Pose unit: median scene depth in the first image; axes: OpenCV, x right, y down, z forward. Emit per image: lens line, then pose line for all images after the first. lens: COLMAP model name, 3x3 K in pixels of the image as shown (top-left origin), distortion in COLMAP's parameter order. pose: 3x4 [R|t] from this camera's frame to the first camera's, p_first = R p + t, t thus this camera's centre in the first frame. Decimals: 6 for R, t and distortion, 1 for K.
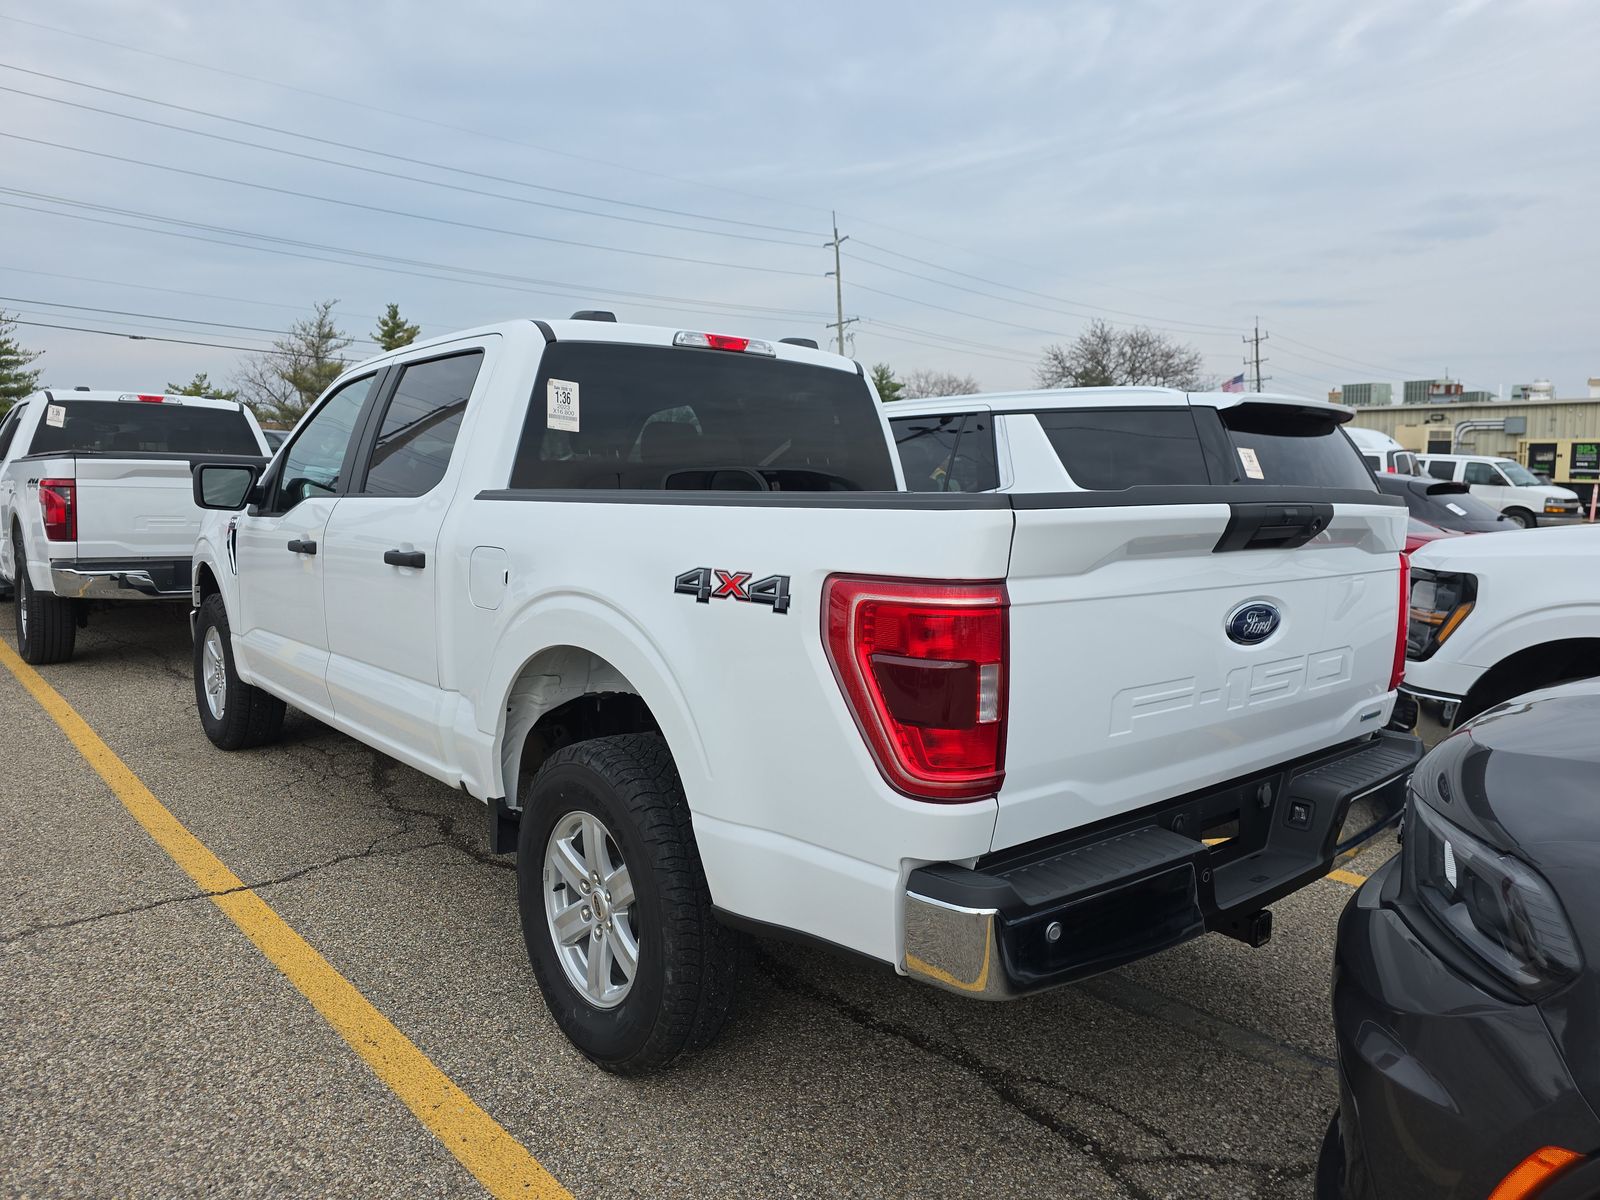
lens RADIAL K [[1064.7, 0, 819.1], [0, 1064.7, 596.1], [0, 0, 1]] dist [0.103332, -0.142197]
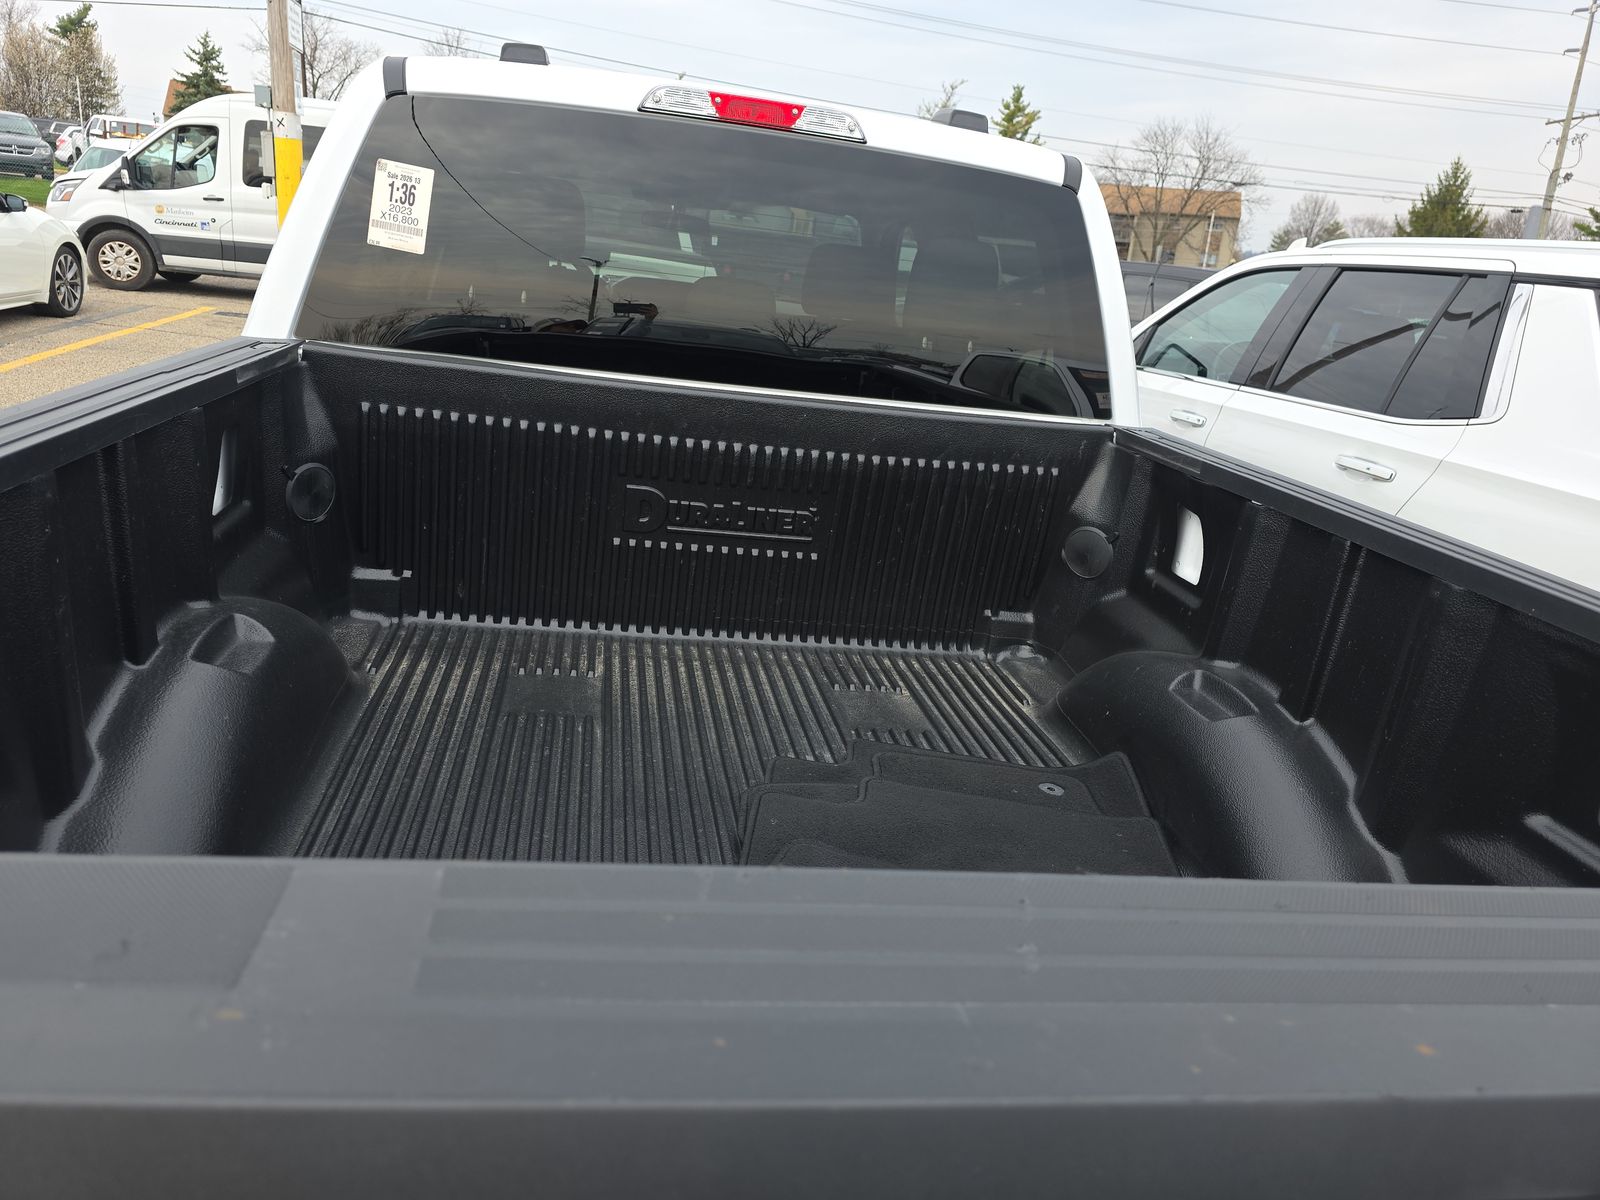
lens RADIAL K [[1090.1, 0, 771.3], [0, 1090.1, 582.7], [0, 0, 1]] dist [0.042082, -0.040511]
pose [[0.836125, 0.242710, -0.491922, 0.262250], [-0.161867, 0.966021, 0.201500, -0.120302], [0.524113, -0.088854, 0.847001, 0.519282]]
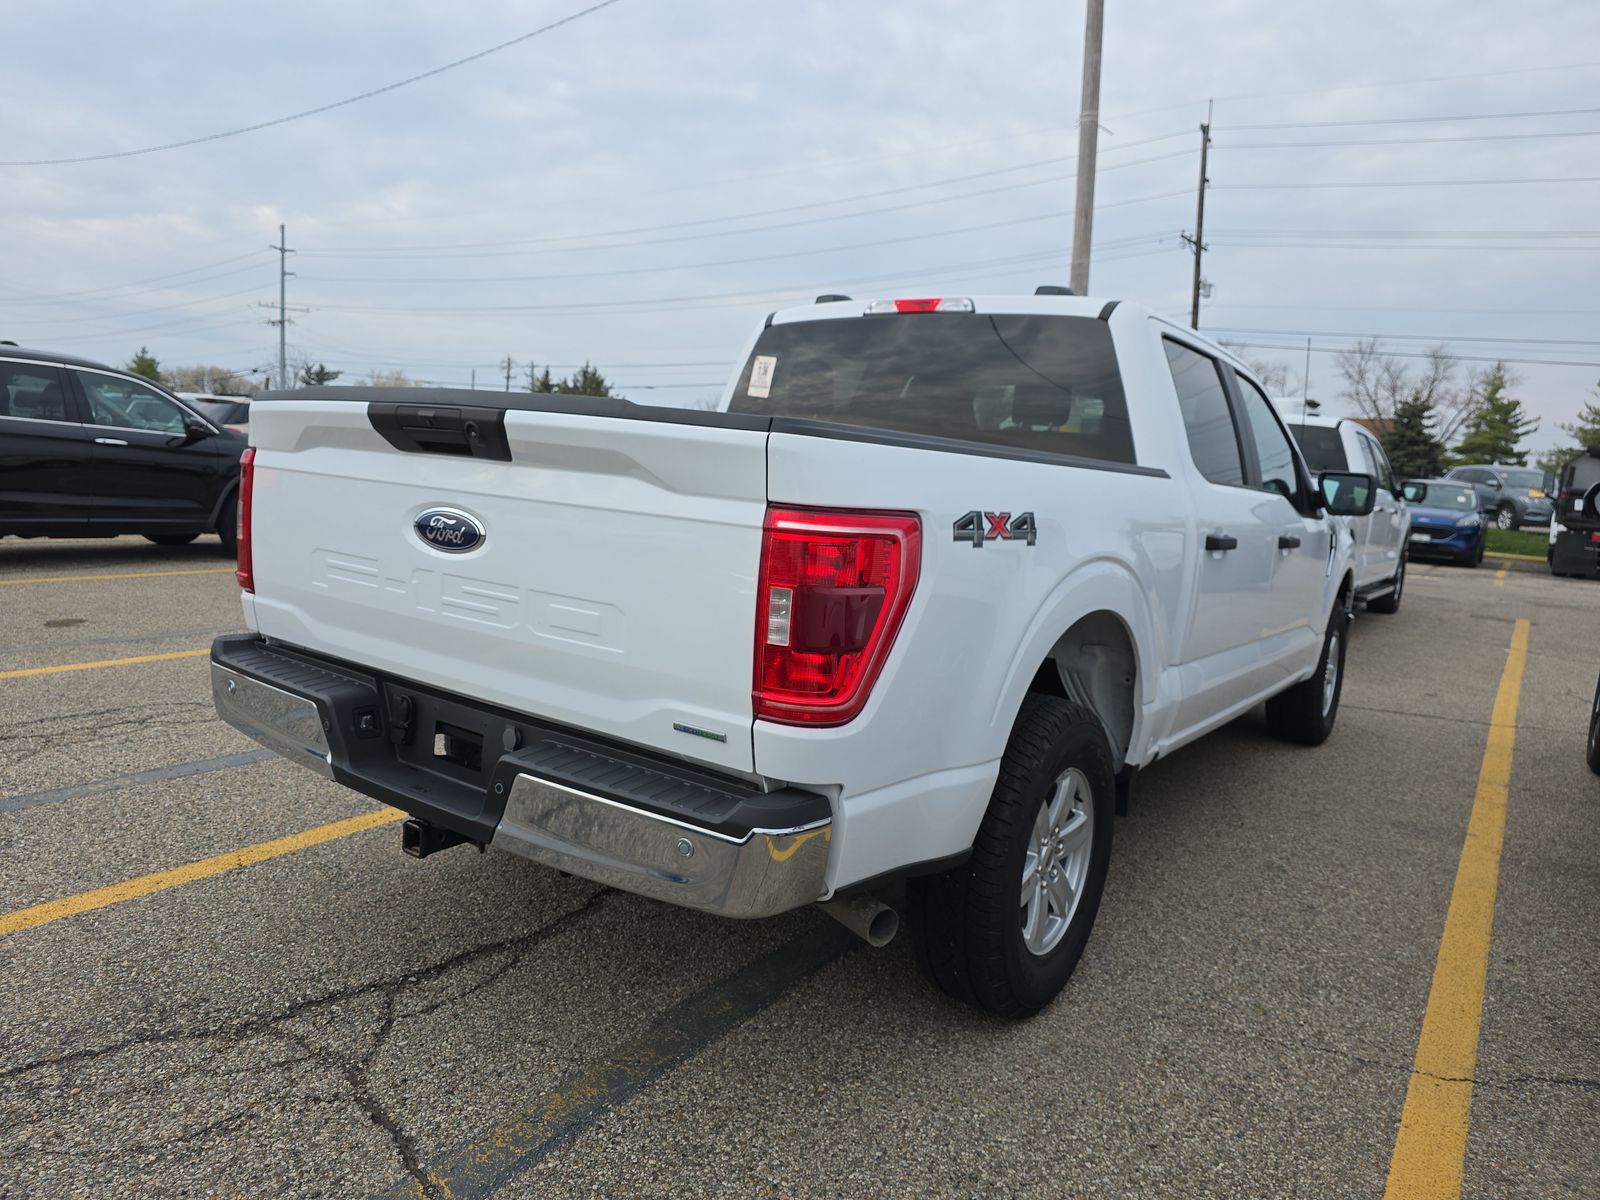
lens RADIAL K [[1090.1, 0, 771.3], [0, 1090.1, 582.7], [0, 0, 1]] dist [0.042082, -0.040511]
pose [[0.212877, 0.107654, -0.971130, 0.933350], [-0.168352, 0.983088, 0.072076, -0.032087], [0.962466, 0.148148, 0.227400, 0.689885]]
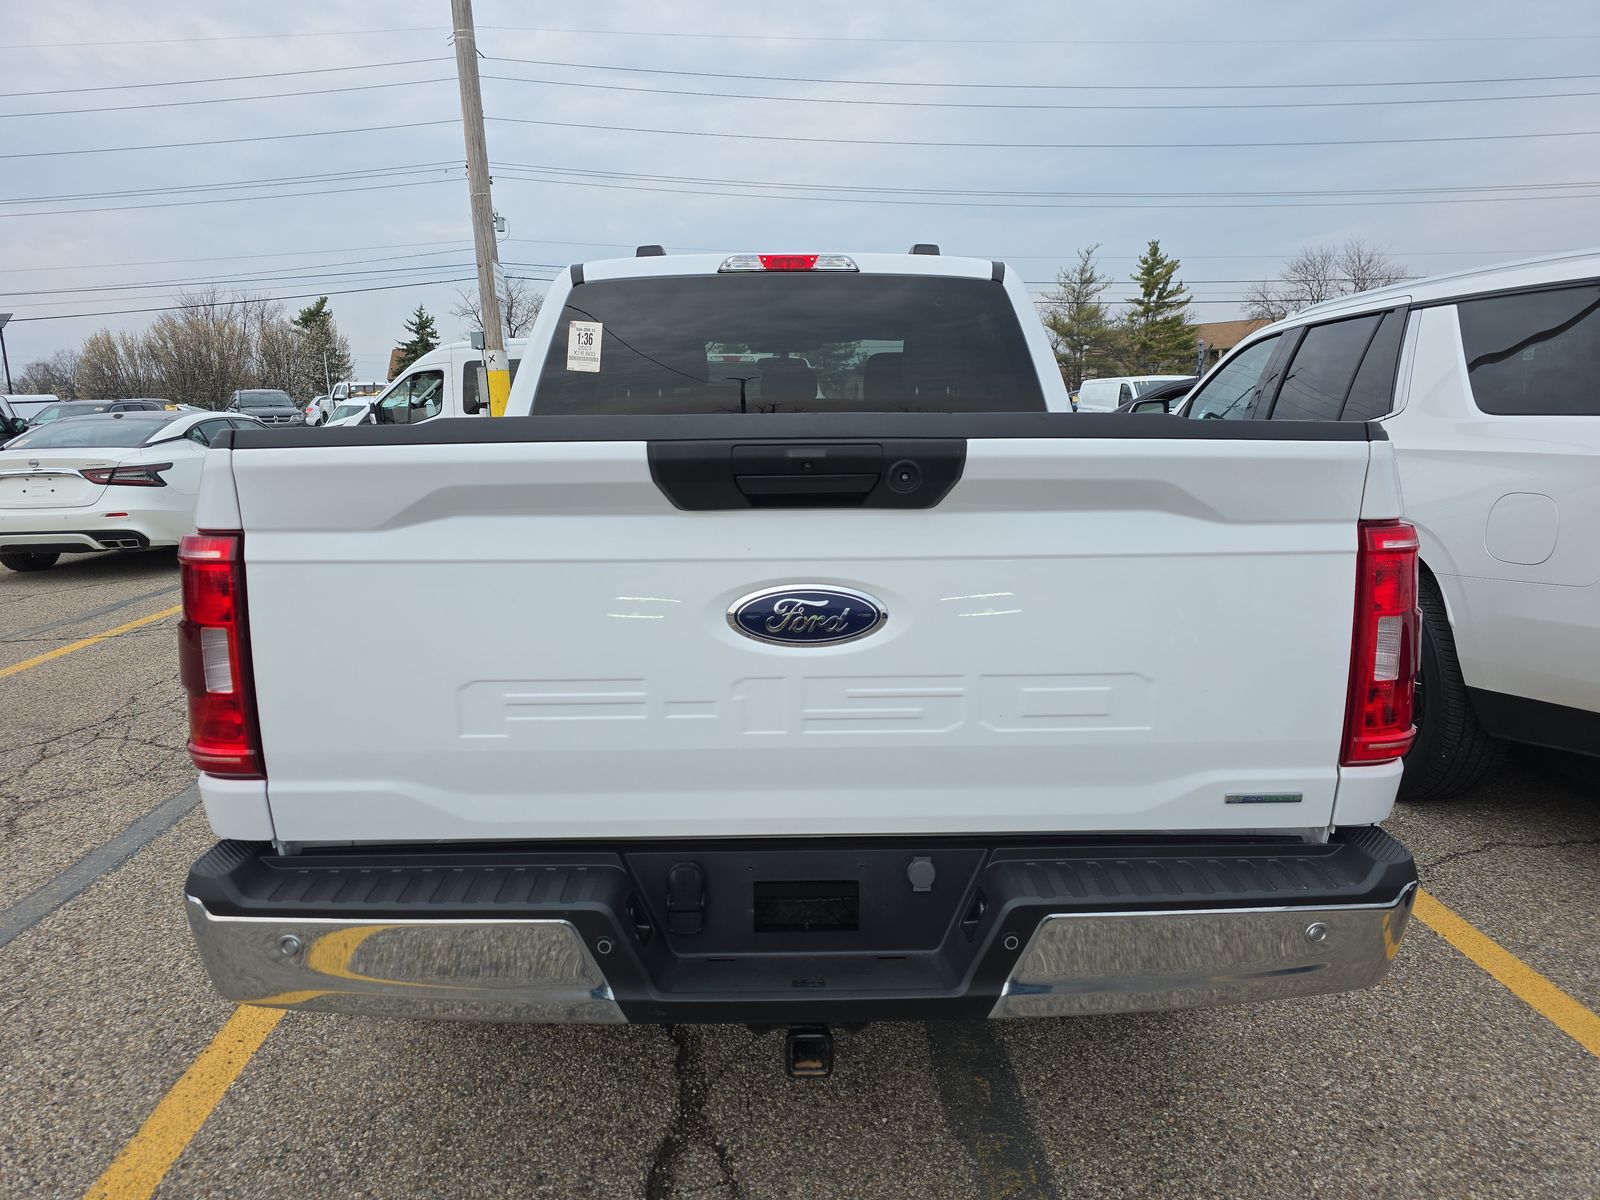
lens RADIAL K [[1079.1, 0, 800.0], [0, 1079.1, 600.0], [0, 0, 1]] dist [0.046724, -0.041981]
pose [[0.768373, 0.084385, -0.634414, 0.536795], [-0.046677, 0.996019, 0.075949, -0.023774], [0.638297, -0.028745, 0.769253, 0.304521]]
